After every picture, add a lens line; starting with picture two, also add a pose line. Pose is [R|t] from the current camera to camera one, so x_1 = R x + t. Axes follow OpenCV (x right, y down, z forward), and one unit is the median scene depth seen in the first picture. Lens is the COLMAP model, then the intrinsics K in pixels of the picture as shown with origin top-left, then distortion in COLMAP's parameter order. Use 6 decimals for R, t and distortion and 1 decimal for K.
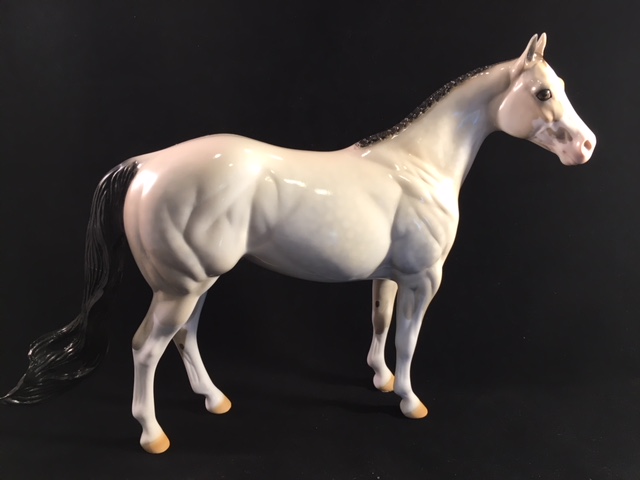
lens RADIAL K [[538.2, 0, 317.5], [0, 538.2, 239.4], [0, 0, 1]] dist [0.008942, -0.021311]
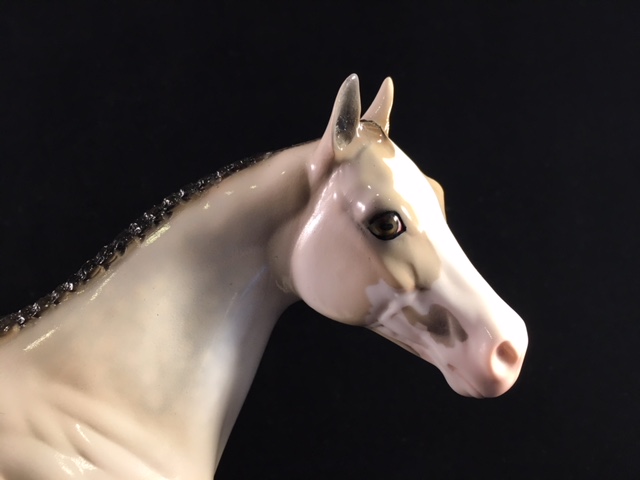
lens RADIAL K [[538.2, 0, 321.4], [0, 538.2, 240.1], [0, 0, 1]] dist [0.008942, -0.021311]
pose [[0.994606, -0.021713, 0.101430, 0.325211], [0.037410, 0.987123, -0.155526, -0.193370], [-0.096747, 0.158482, 0.982611, 0.608742]]
